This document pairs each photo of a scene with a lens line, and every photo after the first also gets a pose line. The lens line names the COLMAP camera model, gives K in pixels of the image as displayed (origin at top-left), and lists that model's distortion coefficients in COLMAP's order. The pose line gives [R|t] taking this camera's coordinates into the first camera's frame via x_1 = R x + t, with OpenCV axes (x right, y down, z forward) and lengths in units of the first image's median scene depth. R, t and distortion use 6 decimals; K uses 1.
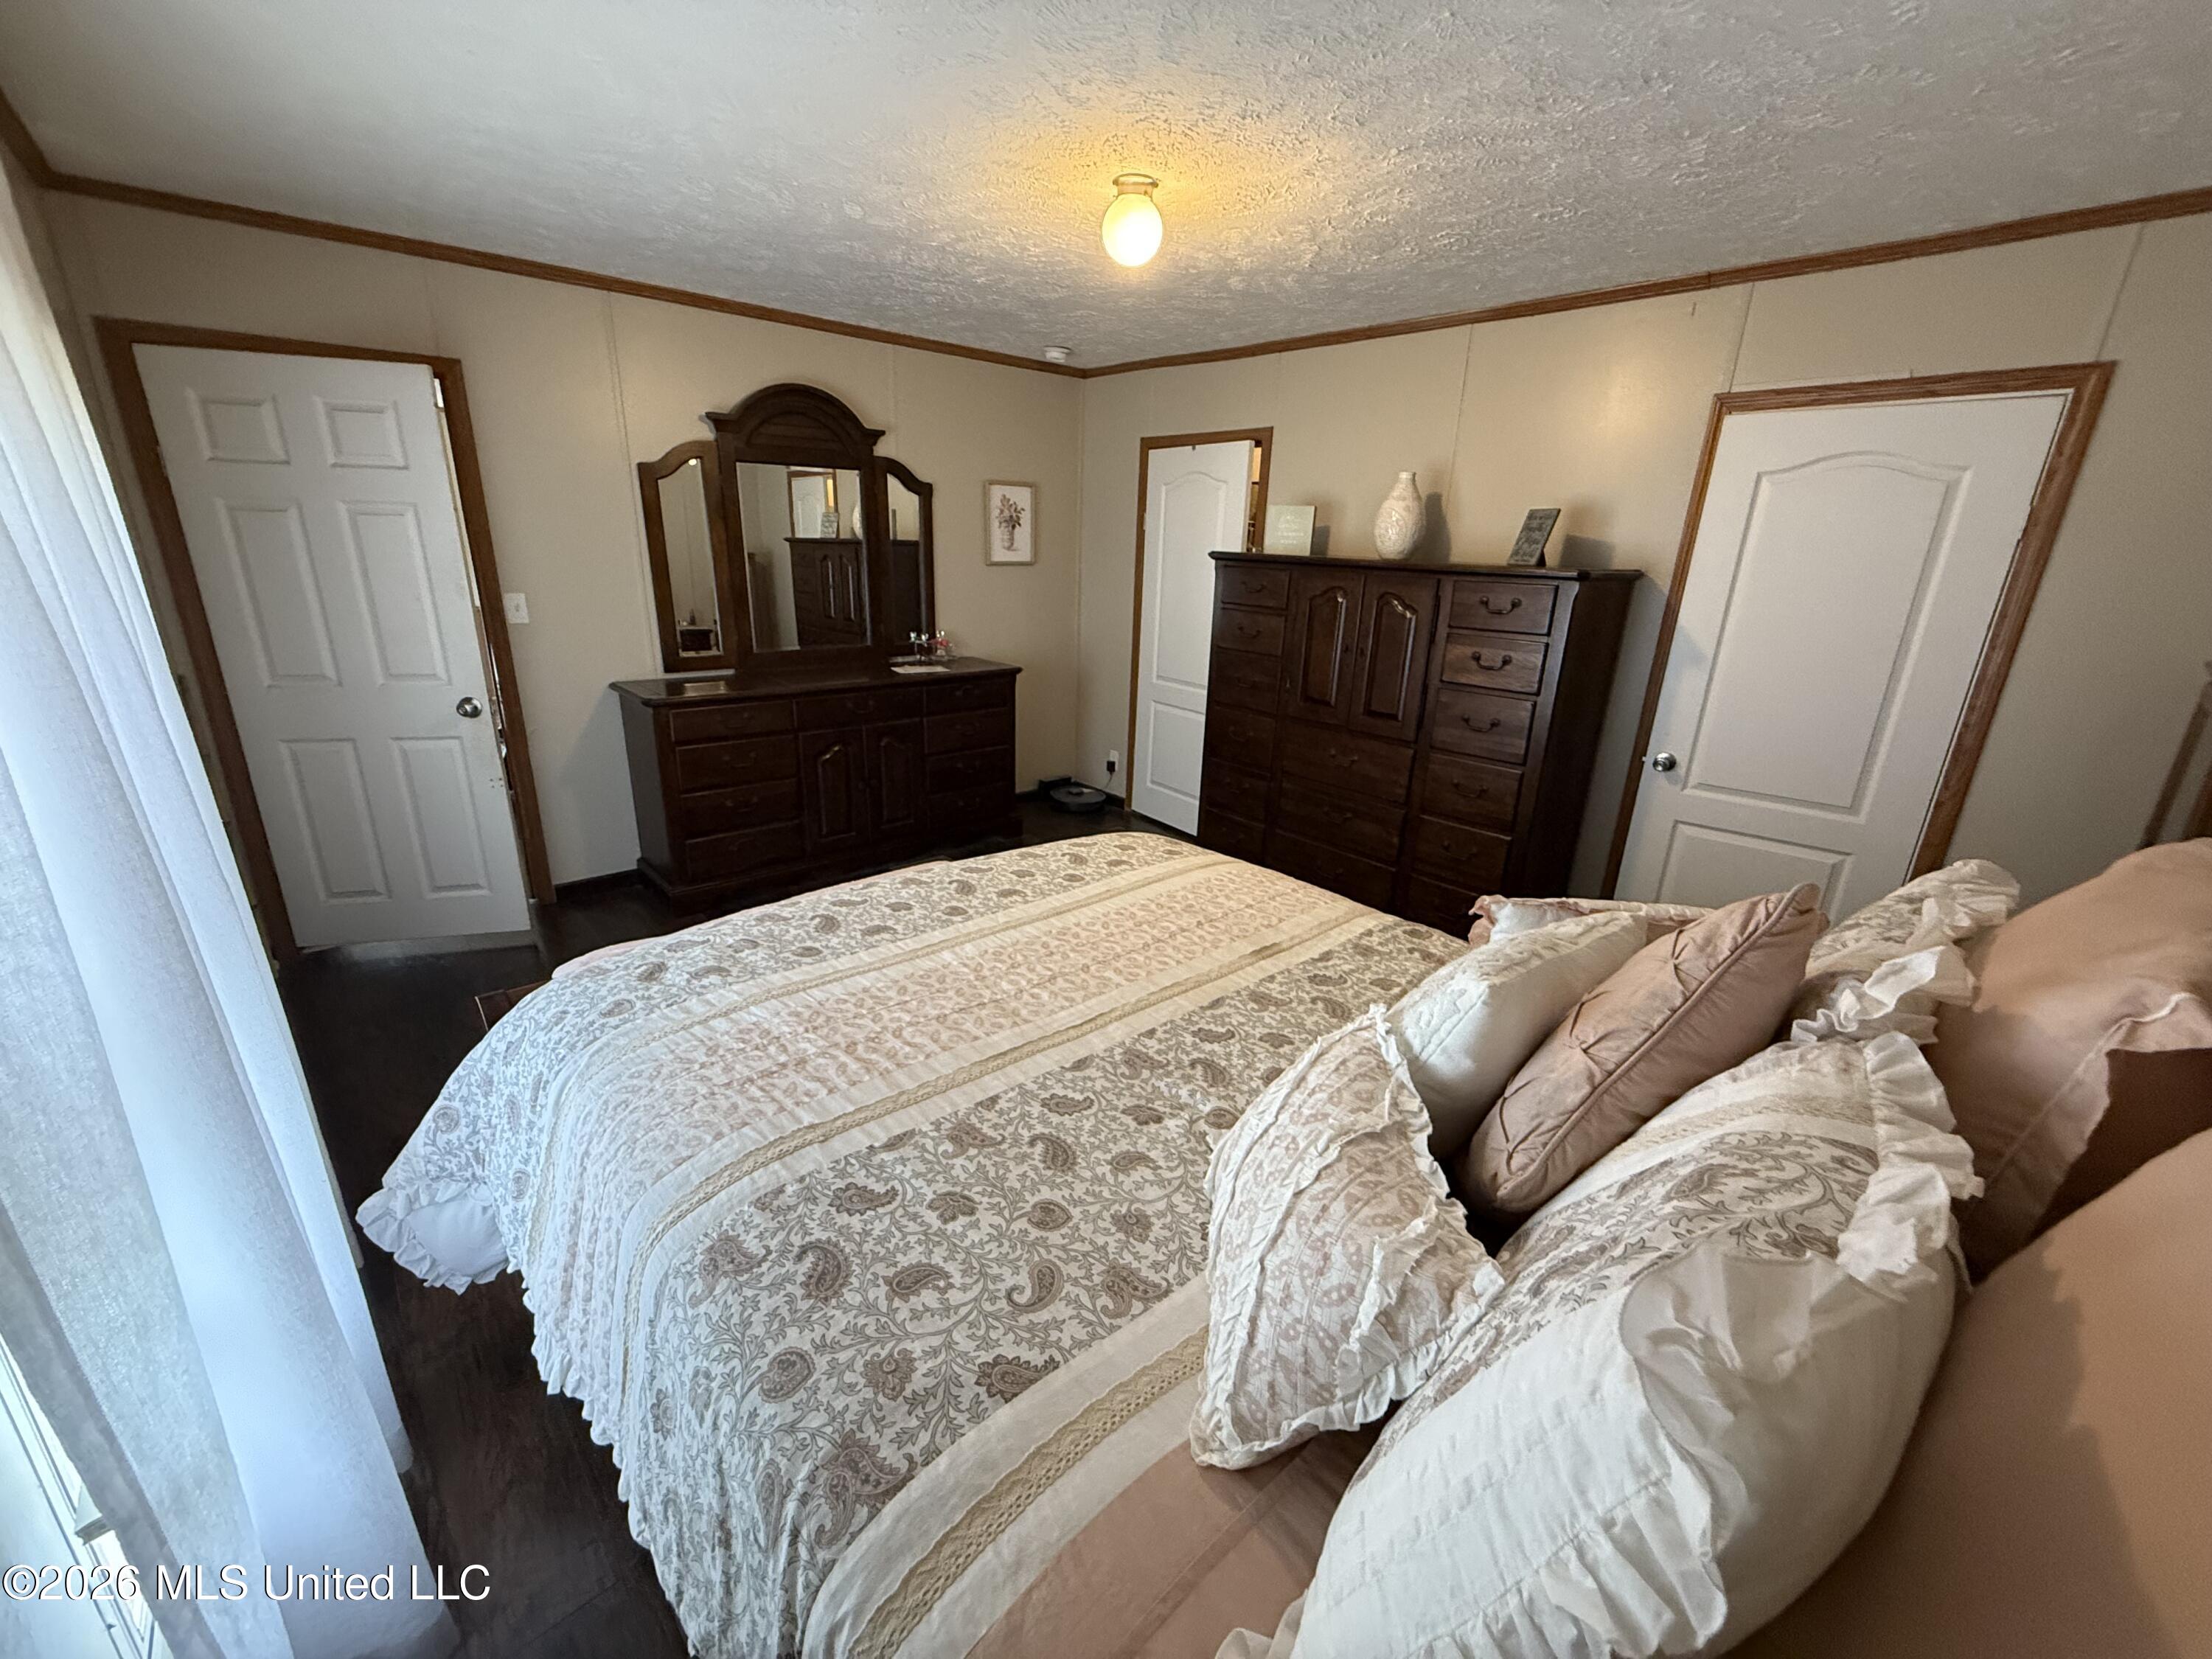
lens RADIAL K [[882.4, 0, 1095.3], [0, 882.4, 825.9], [0, 0, 1]] dist [0.000916, 0.000911]
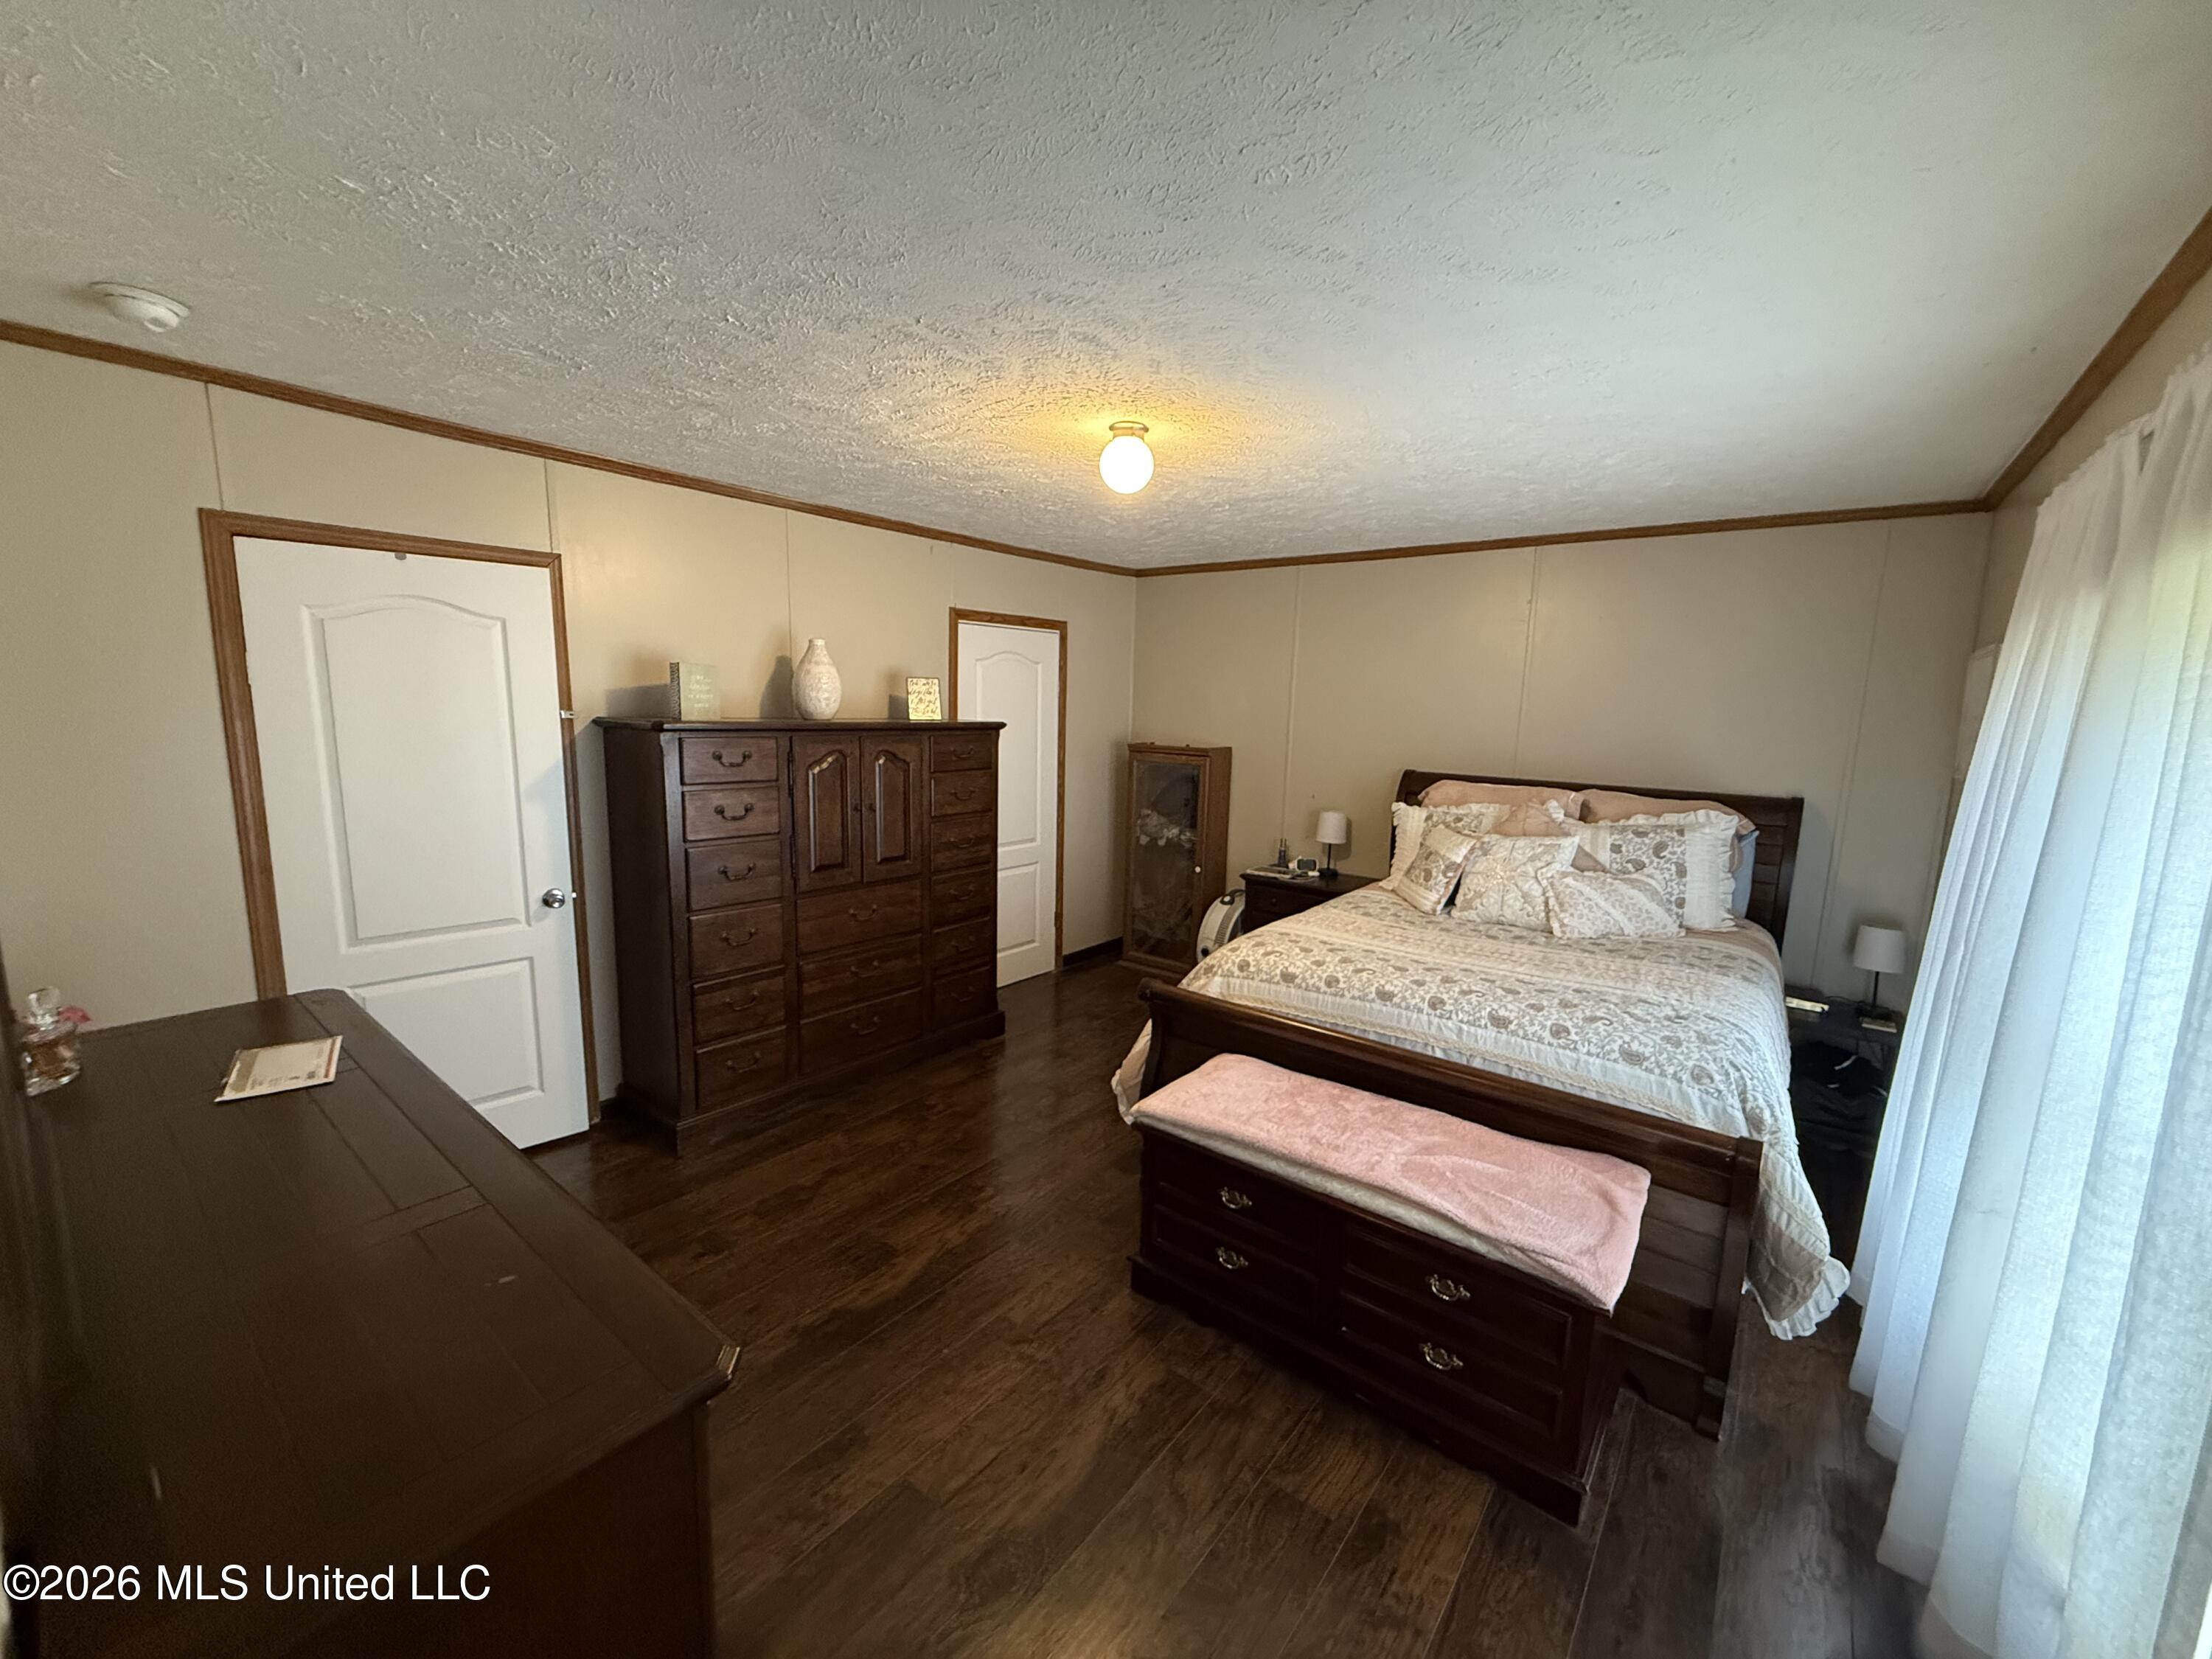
lens RADIAL K [[882.4, 0, 1094.5], [0, 882.4, 841.3], [0, 0, 1]] dist [0.000916, 0.000911]
pose [[-0.163750, -0.191515, 0.967733, -0.925591], [0.281219, 0.931210, 0.231872, -0.400249], [-0.945570, 0.310114, -0.098628, 1.056579]]
